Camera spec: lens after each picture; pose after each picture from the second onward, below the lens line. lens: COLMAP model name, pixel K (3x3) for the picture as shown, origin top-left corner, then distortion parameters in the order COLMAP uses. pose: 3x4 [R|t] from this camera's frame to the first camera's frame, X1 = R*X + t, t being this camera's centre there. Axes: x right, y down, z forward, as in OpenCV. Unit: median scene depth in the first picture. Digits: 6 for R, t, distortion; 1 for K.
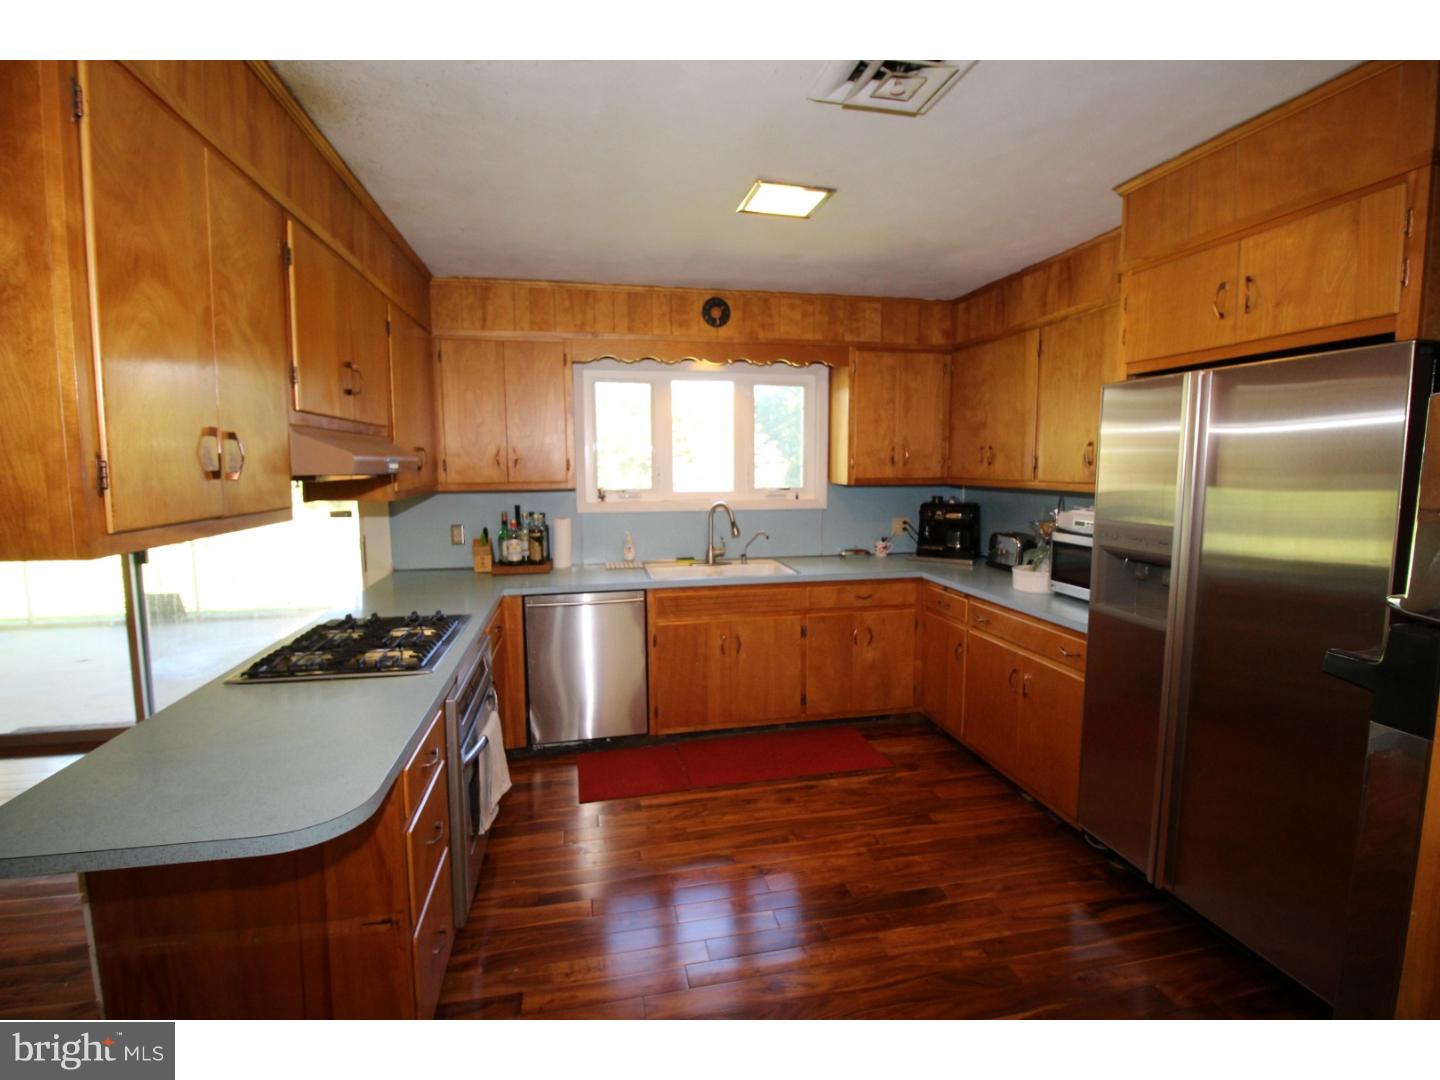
lens RADIAL K [[668.2, 0, 721.1], [0, 668.2, 532.7], [0, 0, 1]] dist [-0.009545, -0.002807]
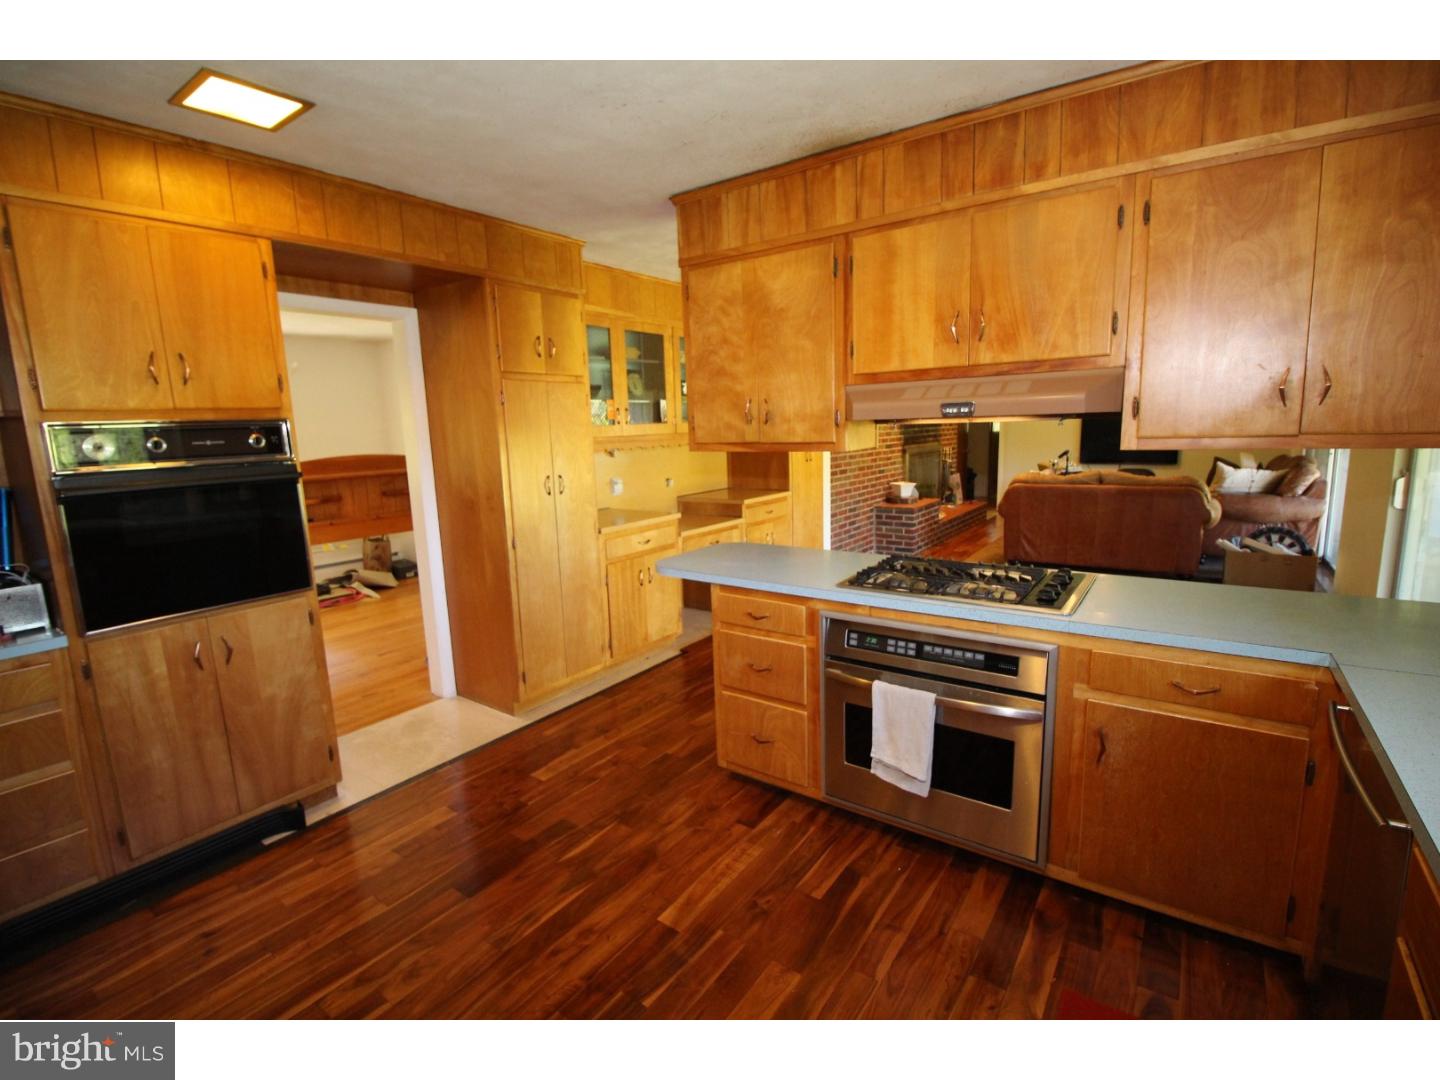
lens RADIAL K [[668.2, 0, 718.4], [0, 668.2, 536.2], [0, 0, 1]] dist [-0.009545, -0.002807]
pose [[-0.743386, 0.136352, -0.654817, 0.271134], [-0.035103, 0.969698, 0.241770, -0.087112], [0.667941, 0.202714, -0.716074, 0.905793]]
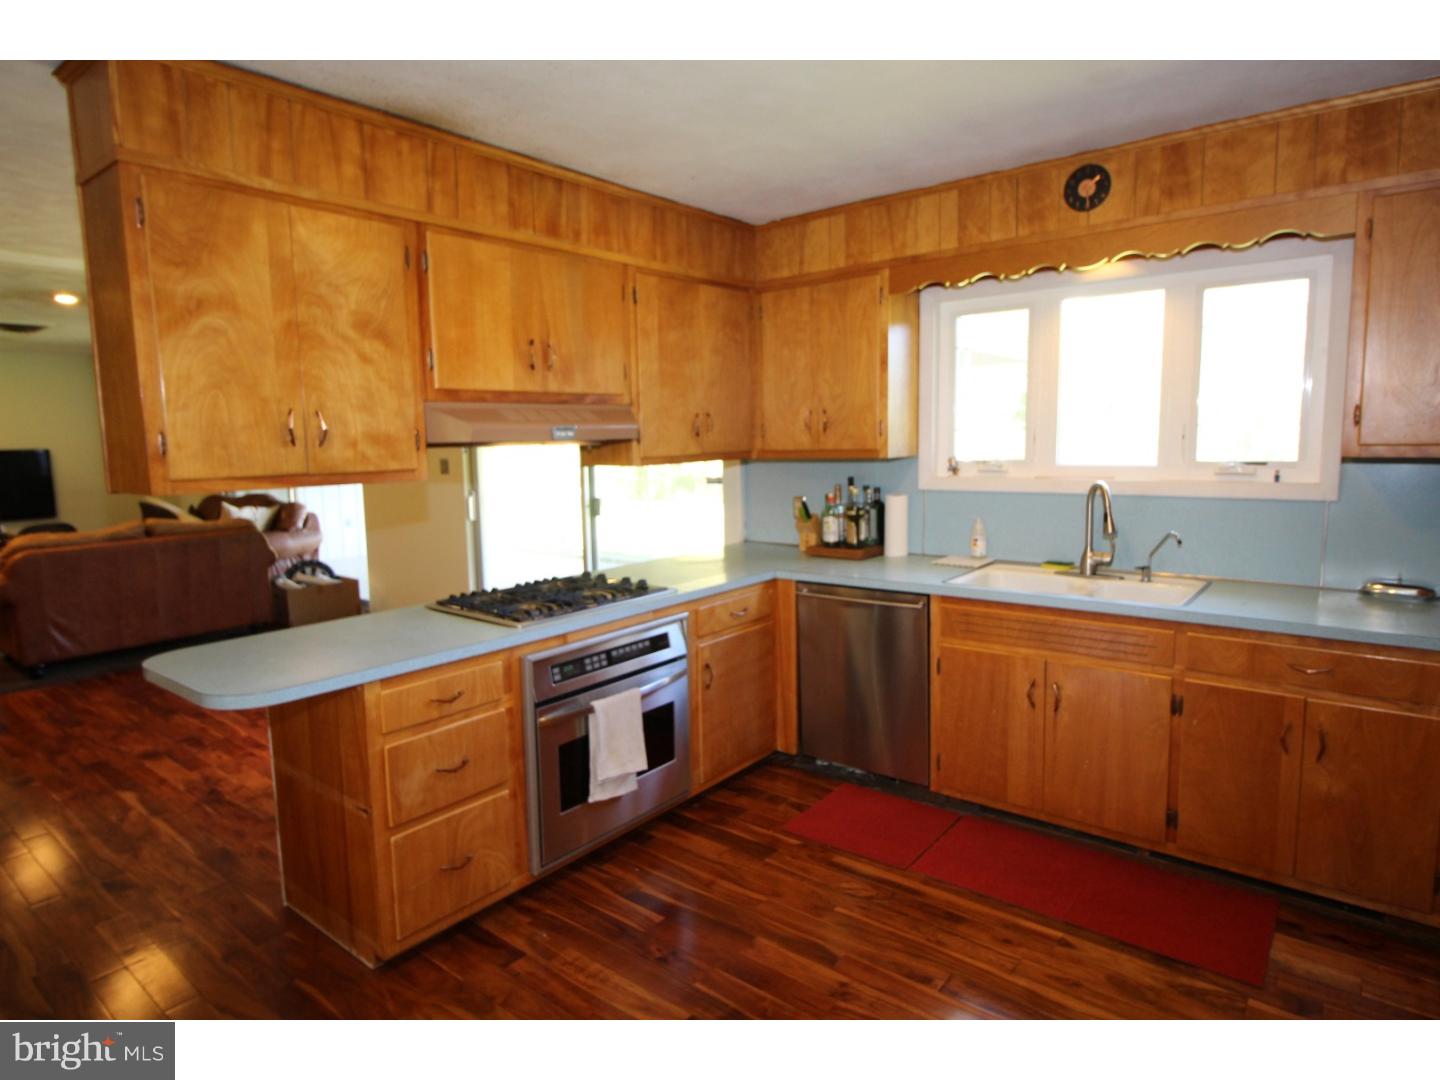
lens RADIAL K [[831.3, 0, 716.9], [0, 831.3, 536.1], [0, 0, 1]] dist [-0.004031, -0.003651]
pose [[0.626867, 0.084968, -0.774479, 0.418651], [-0.061816, 0.996326, 0.059273, -0.018881], [0.776670, 0.010719, 0.629817, 0.217010]]
